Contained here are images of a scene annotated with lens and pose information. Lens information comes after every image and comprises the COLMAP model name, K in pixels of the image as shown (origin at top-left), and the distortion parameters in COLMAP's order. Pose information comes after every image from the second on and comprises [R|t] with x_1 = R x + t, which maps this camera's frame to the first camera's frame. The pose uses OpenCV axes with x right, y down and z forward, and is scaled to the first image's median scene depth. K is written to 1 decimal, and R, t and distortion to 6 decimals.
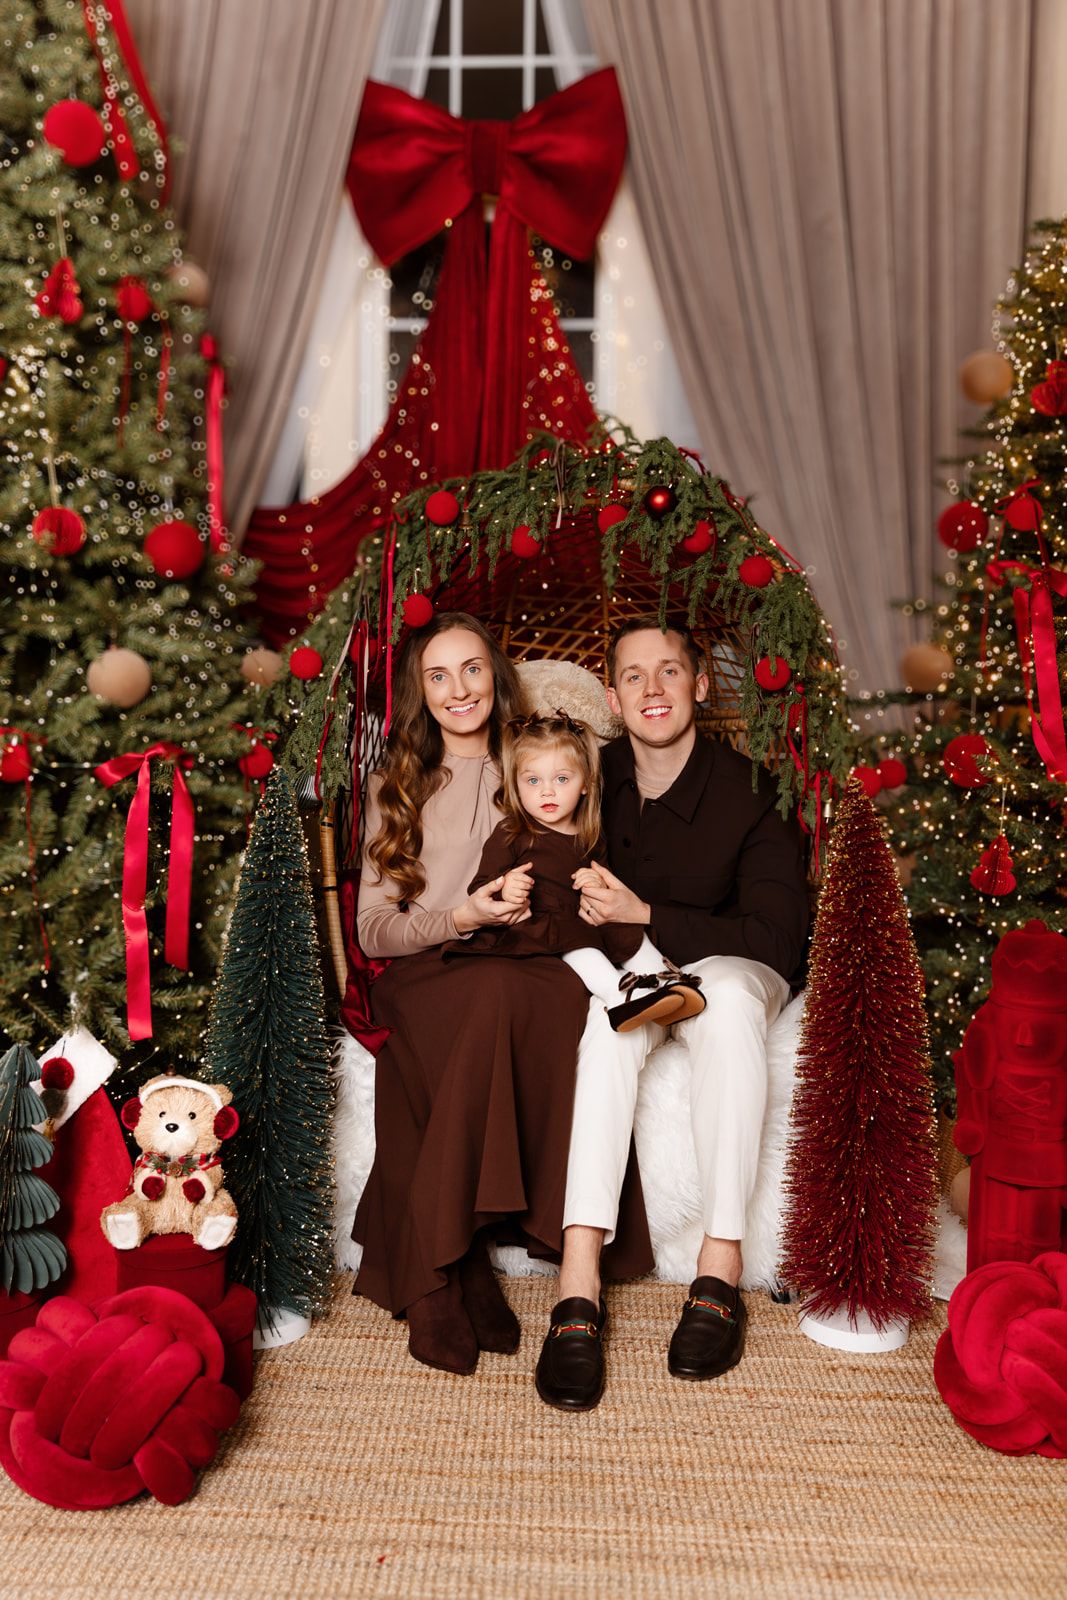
lens RADIAL K [[1372.7, 0, 532.7], [0, 1372.7, 809.8], [0, 0, 1]] dist [0.006495, -0.012421]
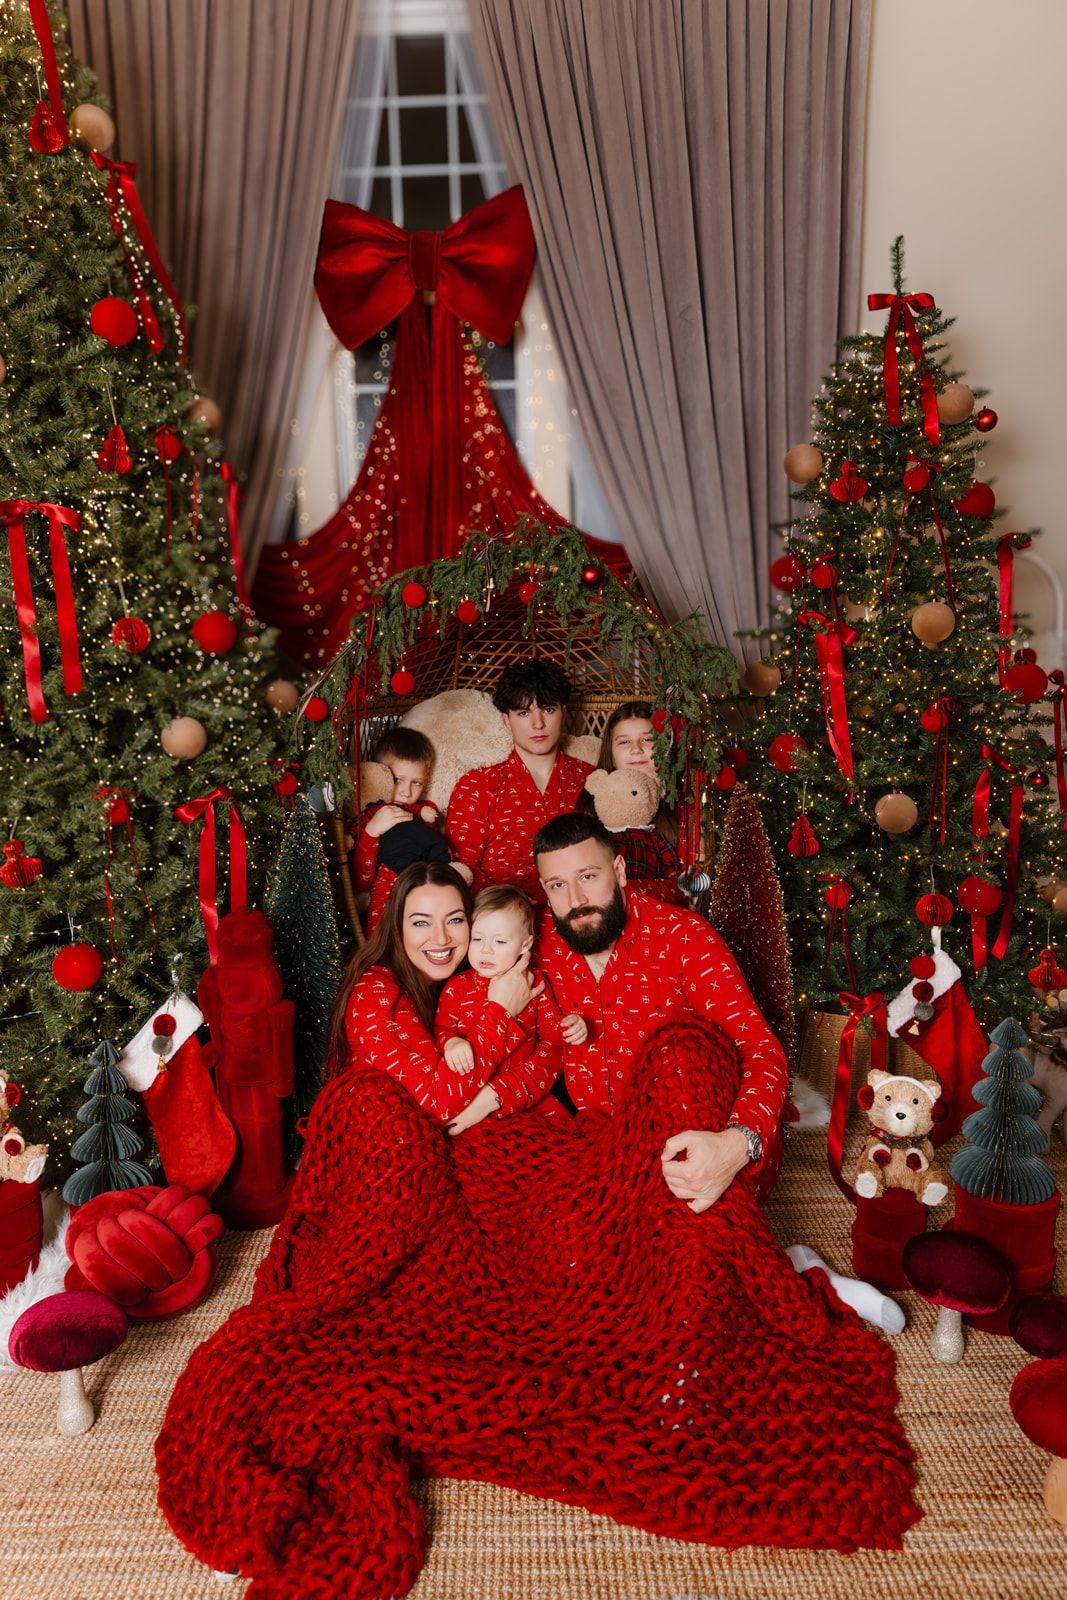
lens RADIAL K [[1090.0, 0, 523.8], [0, 1090.0, 800.1], [0, 0, 1]] dist [0.010181, -0.017904]
pose [[0.998508, -0.044955, 0.030996, 0.006140], [0.040376, 0.990000, 0.135167, -0.158671], [-0.036762, -0.133714, 0.990338, -0.111183]]
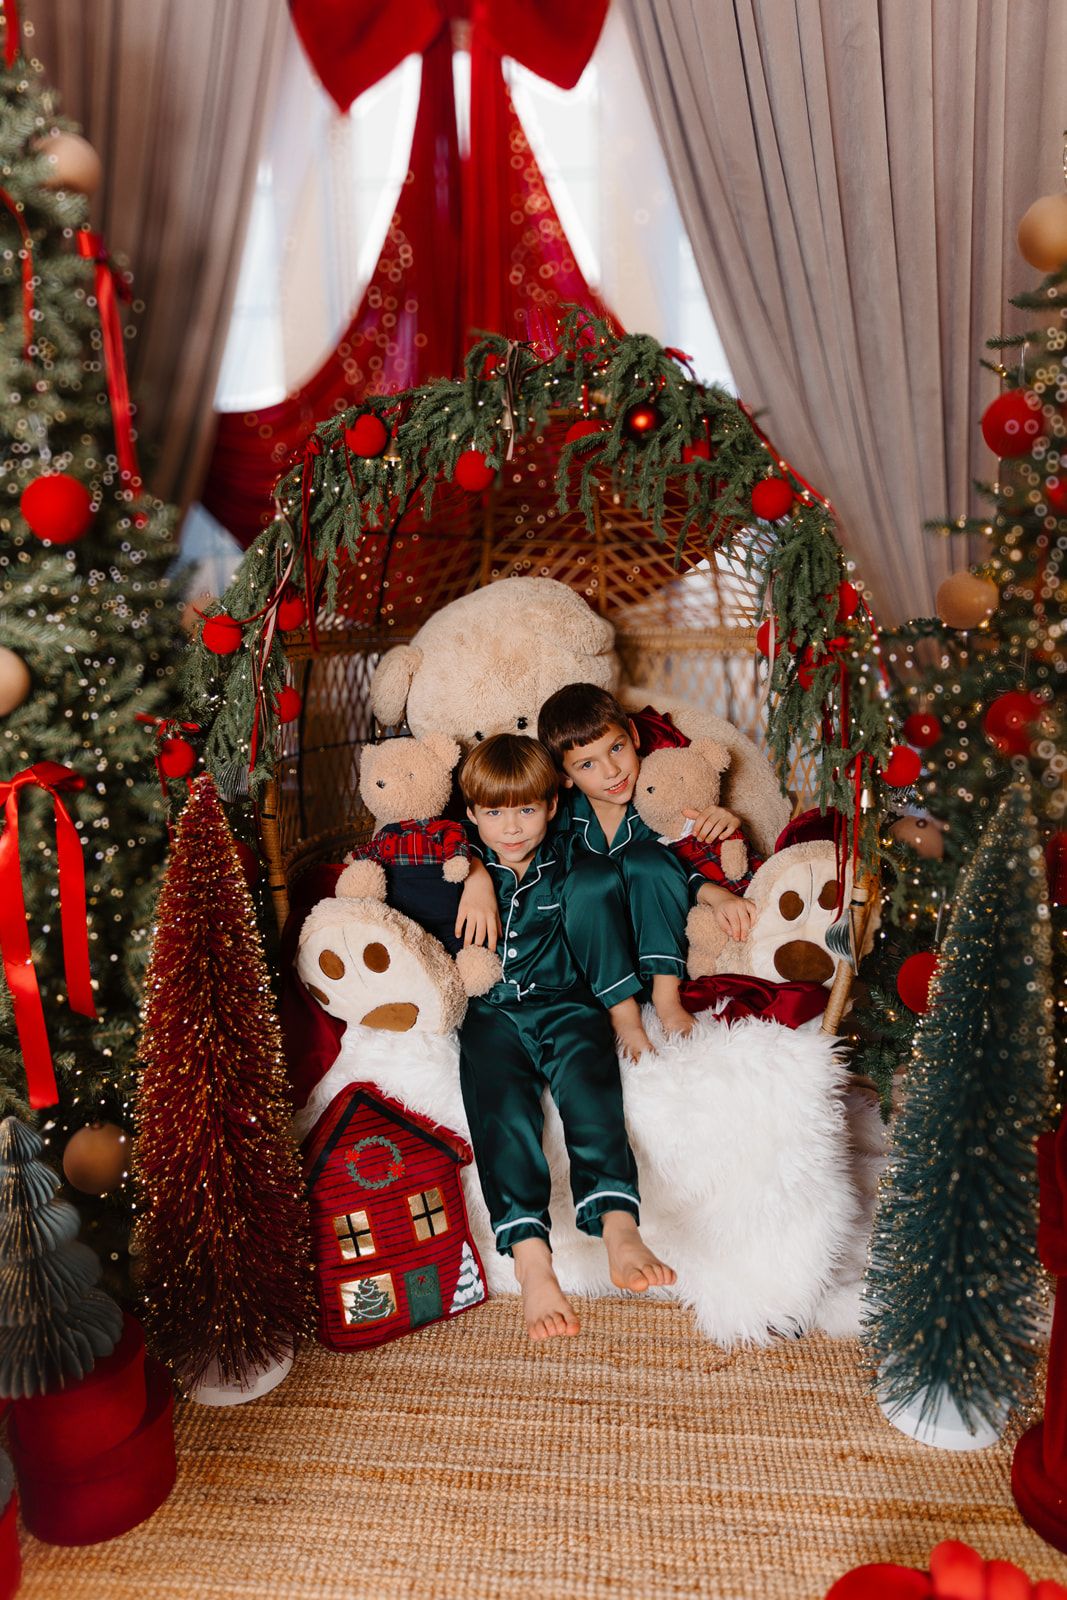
lens RADIAL K [[1192.3, 0, 534.2], [0, 1192.3, 799.4], [0, 0, 1]] dist [0.015670, -0.022116]
pose [[0.998524, -0.022256, -0.049544, 0.060558], [0.030198, 0.985692, 0.165832, -0.126705], [0.045144, -0.167083, 0.984909, 0.269215]]
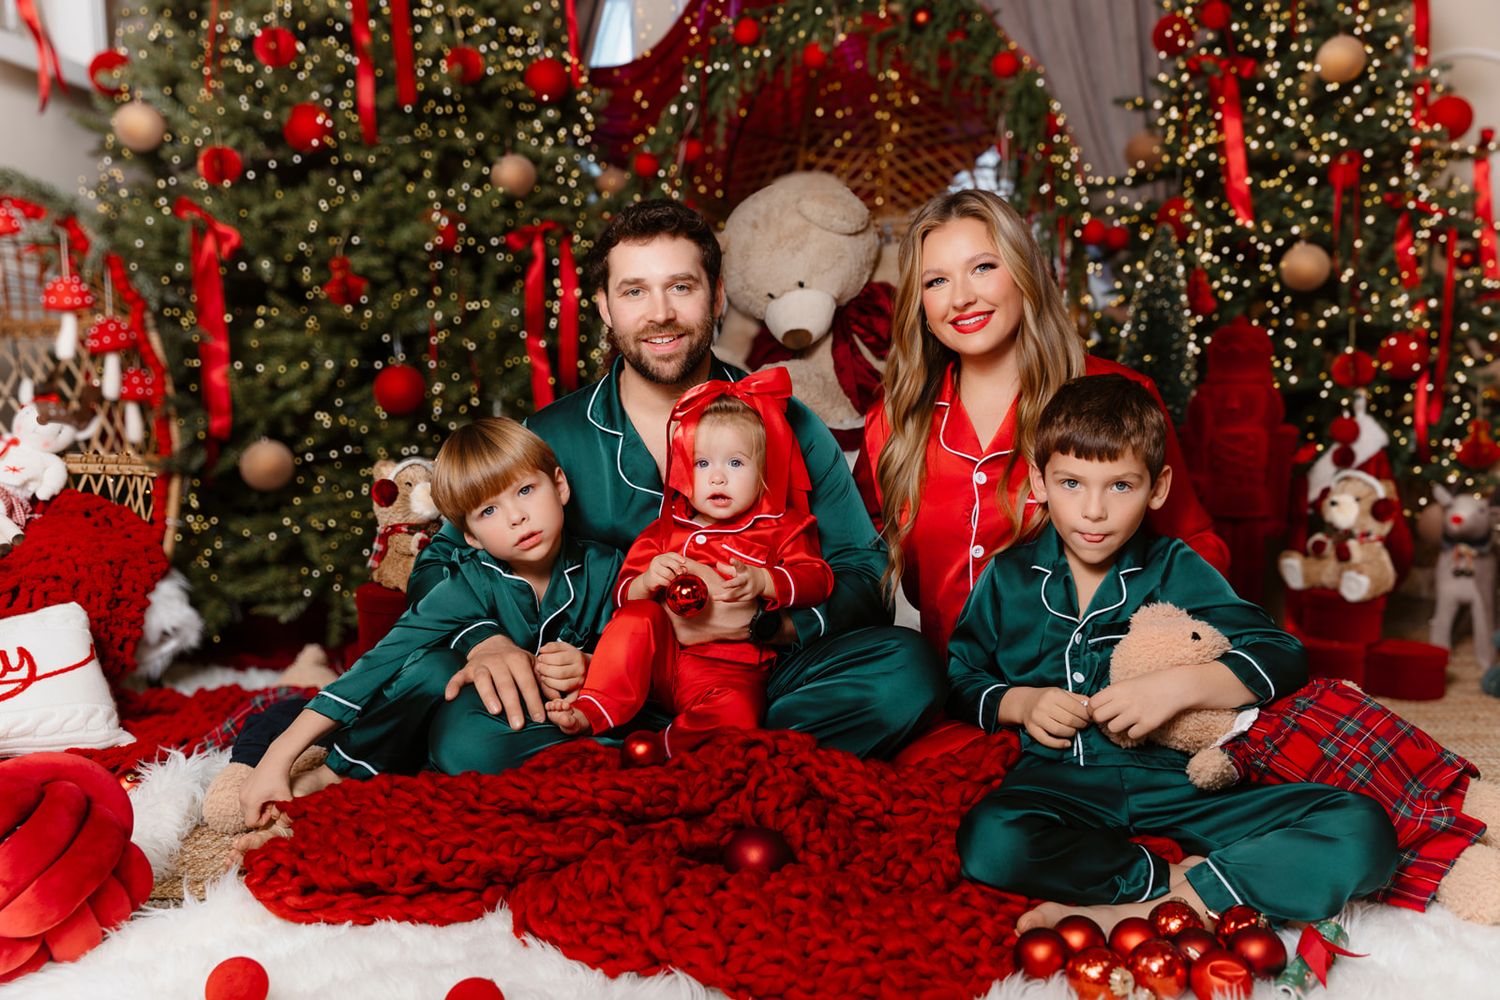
lens RADIAL K [[1324.2, 0, 741.3], [0, 1324.2, 489.9], [0, 0, 1]] dist [0.014578, -0.028313]
pose [[0.996875, -0.032690, -0.071909, 0.000810], [0.037119, 0.997438, 0.061149, 0.127584], [0.069726, -0.063627, 0.995535, -0.262486]]
